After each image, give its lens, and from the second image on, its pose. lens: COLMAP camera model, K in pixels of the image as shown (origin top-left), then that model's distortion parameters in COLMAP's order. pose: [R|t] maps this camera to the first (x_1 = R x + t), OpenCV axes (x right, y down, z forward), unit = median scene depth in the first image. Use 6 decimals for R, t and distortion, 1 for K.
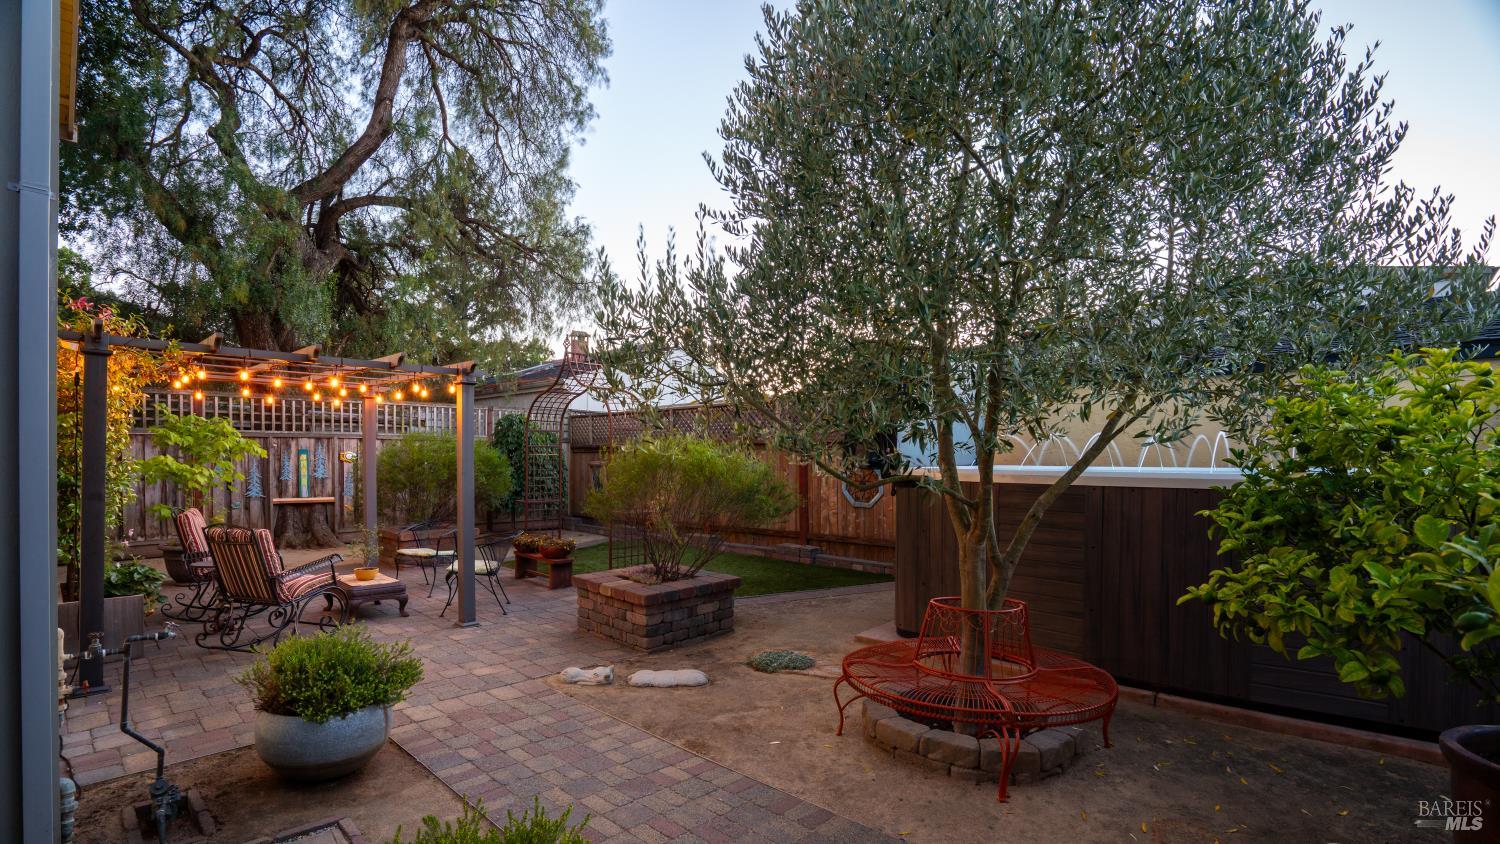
lens RADIAL K [[698.2, 0, 747.3], [0, 698.2, 422.8], [0, 0, 1]] dist [-0.004455, 0.000045]
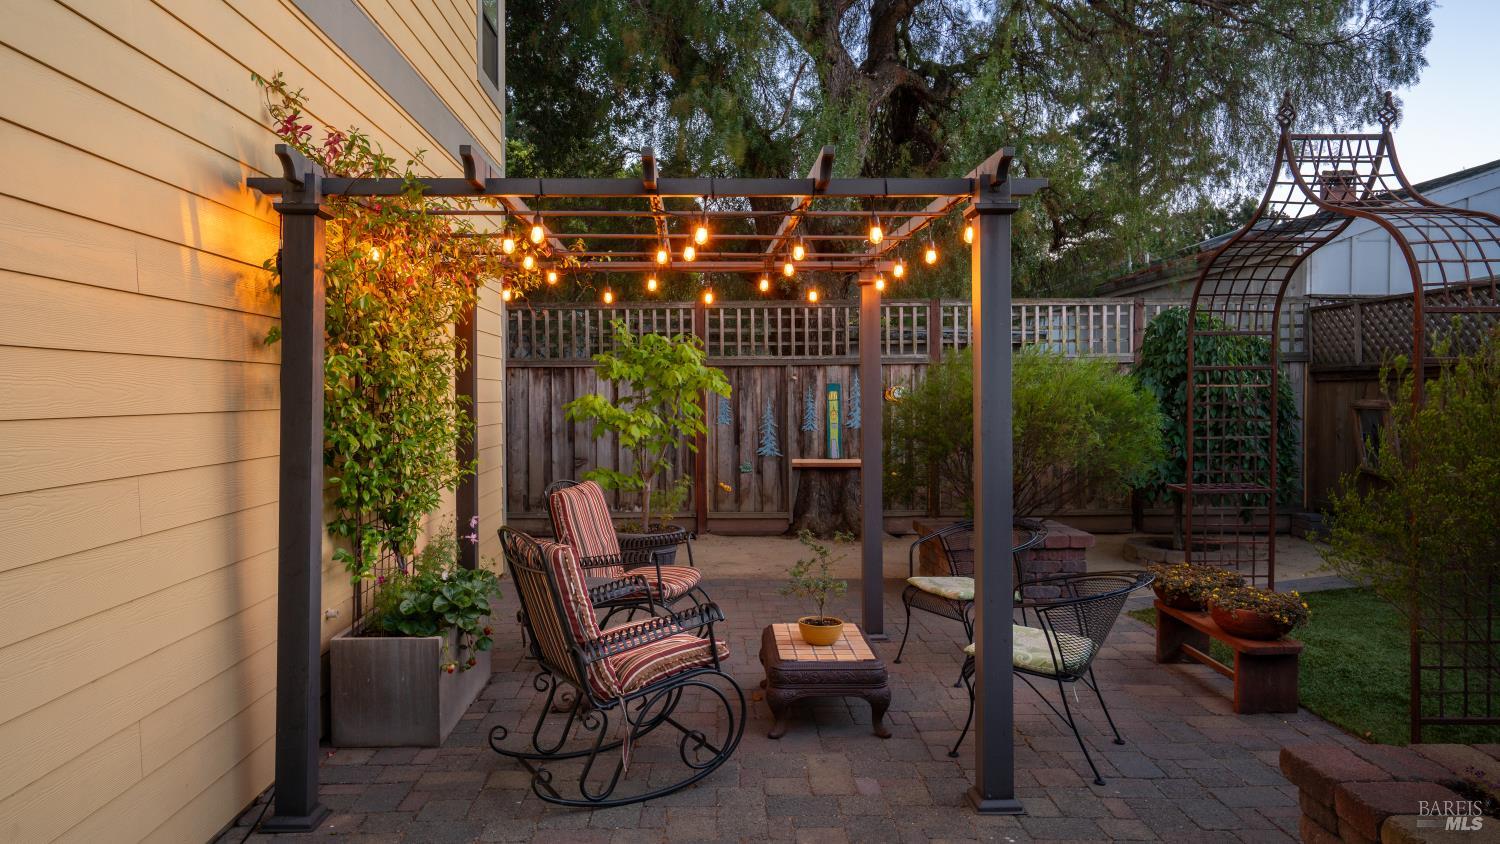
lens RADIAL K [[956.9, 0, 747.6], [0, 956.9, 414.8], [0, 0, 1]] dist [0.016610, 0.002845]
pose [[0.703880, 0.006913, -0.710286, -0.067318], [0.043020, 0.997702, 0.052342, 0.017544], [0.709015, -0.067399, 0.701965, 0.327449]]
